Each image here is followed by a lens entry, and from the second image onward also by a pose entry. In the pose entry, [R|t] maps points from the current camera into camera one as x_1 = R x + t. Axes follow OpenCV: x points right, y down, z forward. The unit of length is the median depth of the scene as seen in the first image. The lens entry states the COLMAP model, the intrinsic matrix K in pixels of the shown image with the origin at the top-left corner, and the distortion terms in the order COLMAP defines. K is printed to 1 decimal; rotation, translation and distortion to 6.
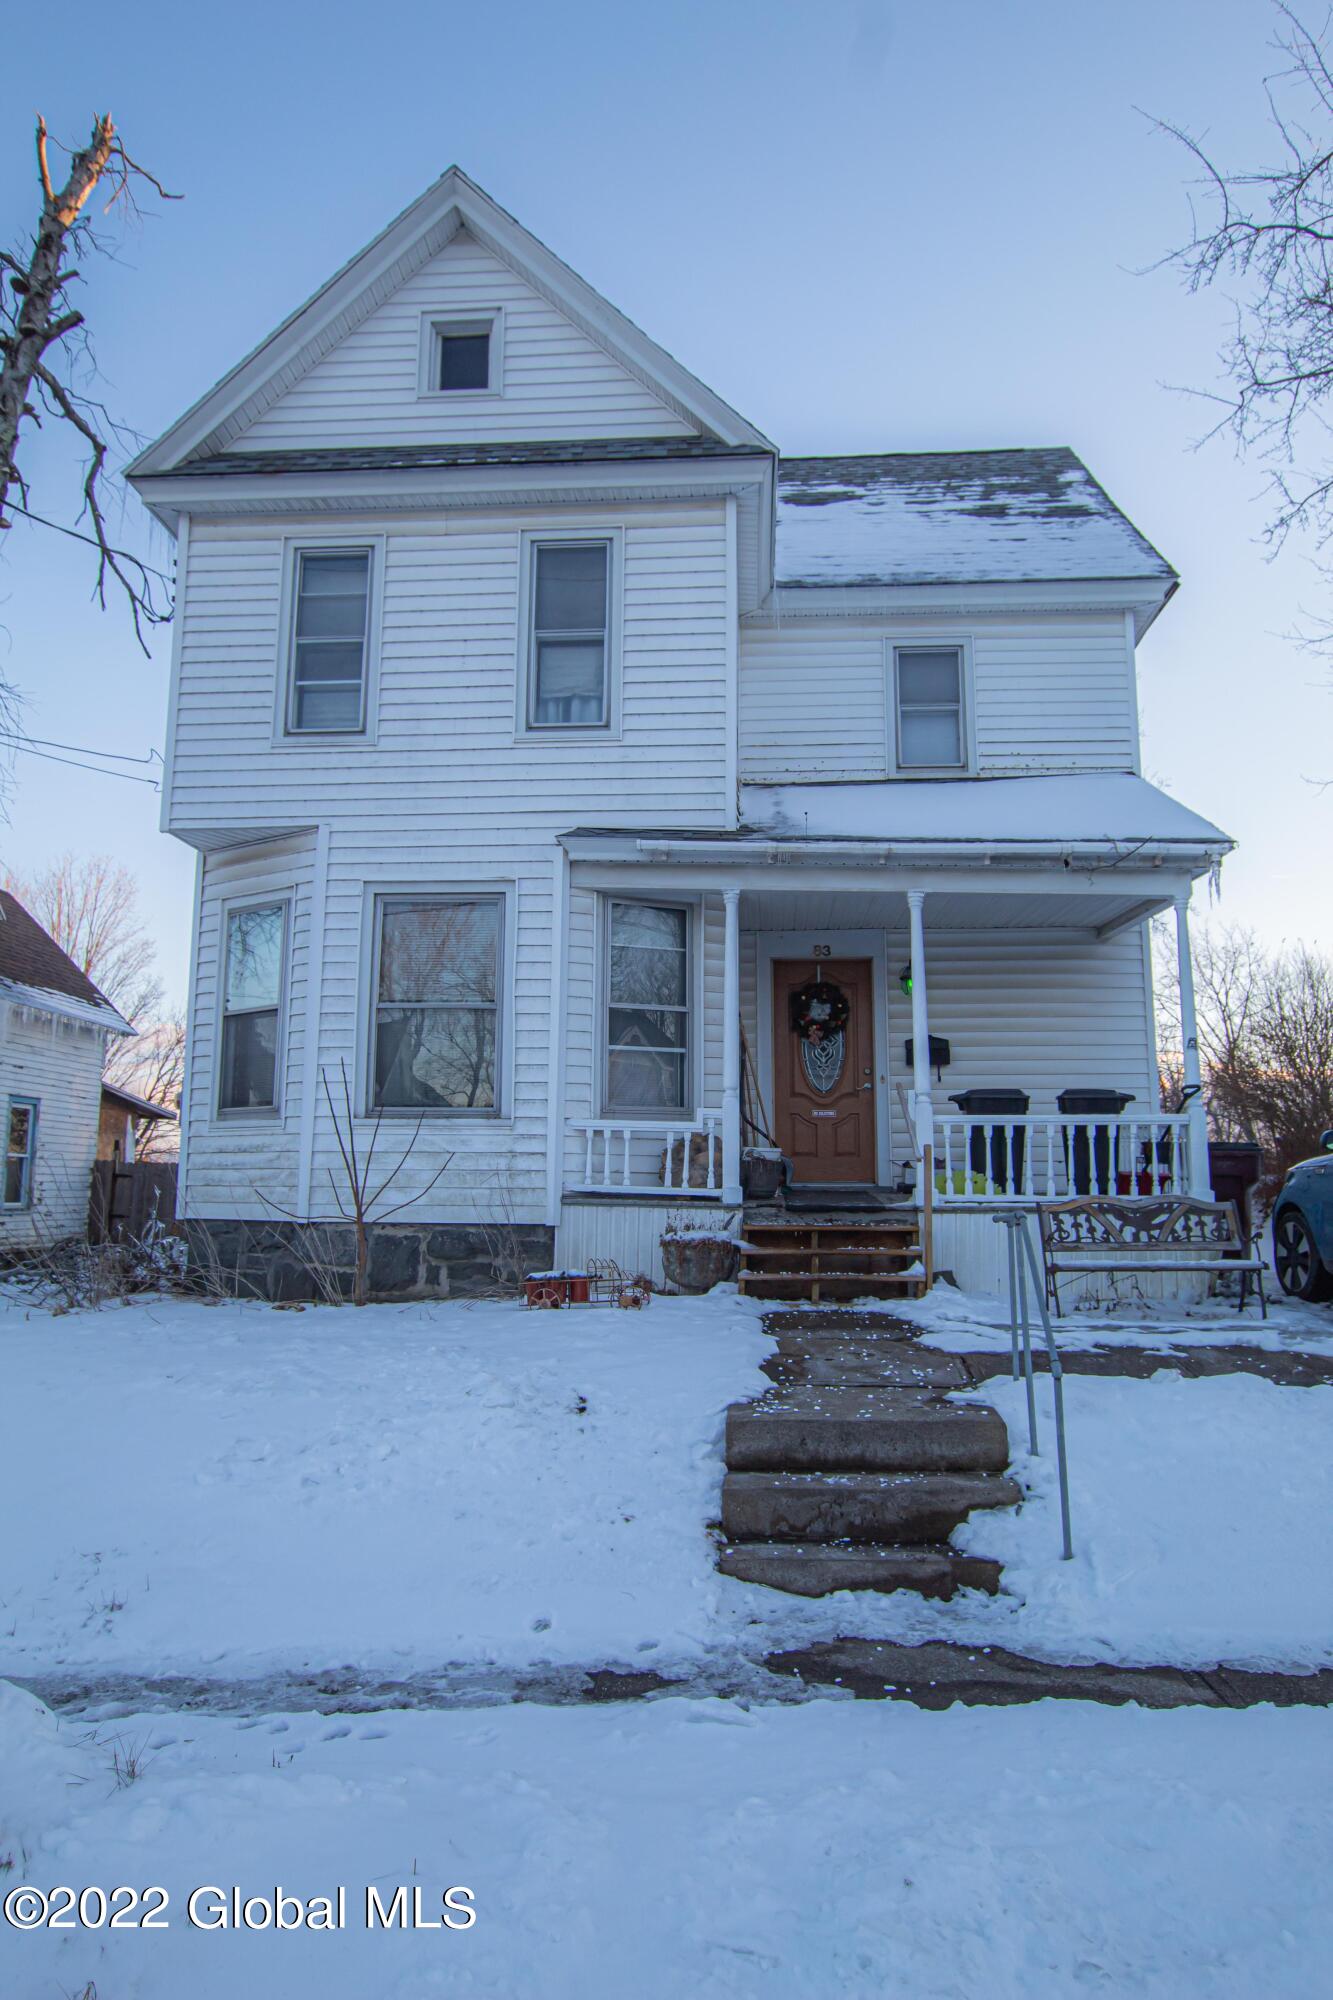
lens RADIAL K [[1262.4, 0, 666.6], [0, 1262.4, 1003.8], [0, 0, 1]] dist [-0.006320, 0.002959]
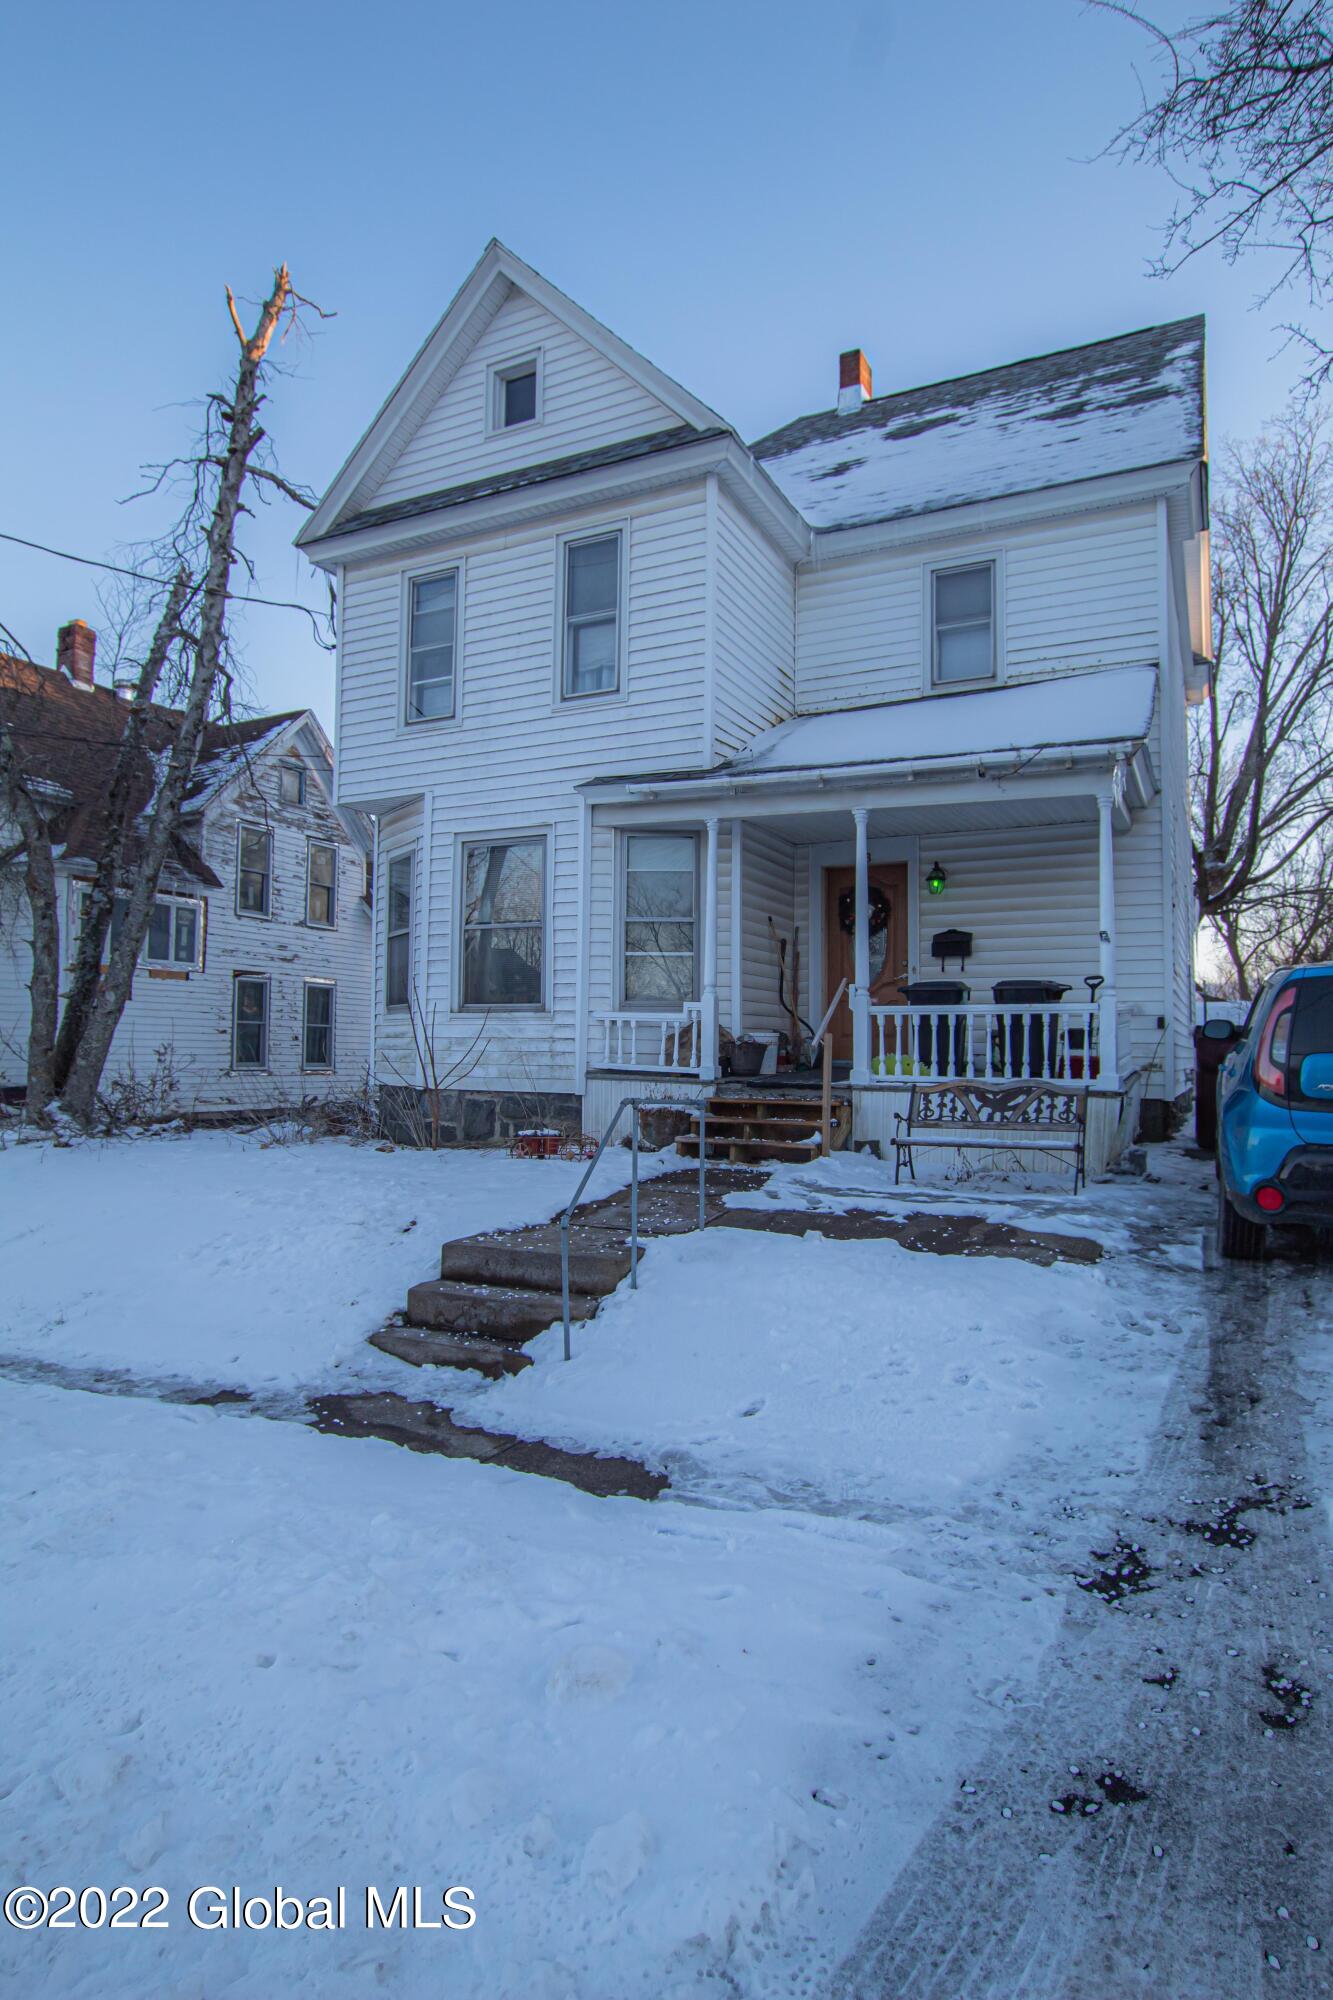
lens RADIAL K [[1110.3, 0, 664.4], [0, 1110.3, 998.6], [0, 0, 1]] dist [-0.017922, 0.005376]
pose [[0.922406, -0.013265, -0.385995, 0.405158], [0.051326, 0.994756, 0.088468, -0.016431], [0.382797, -0.101415, 0.918249, 0.004459]]
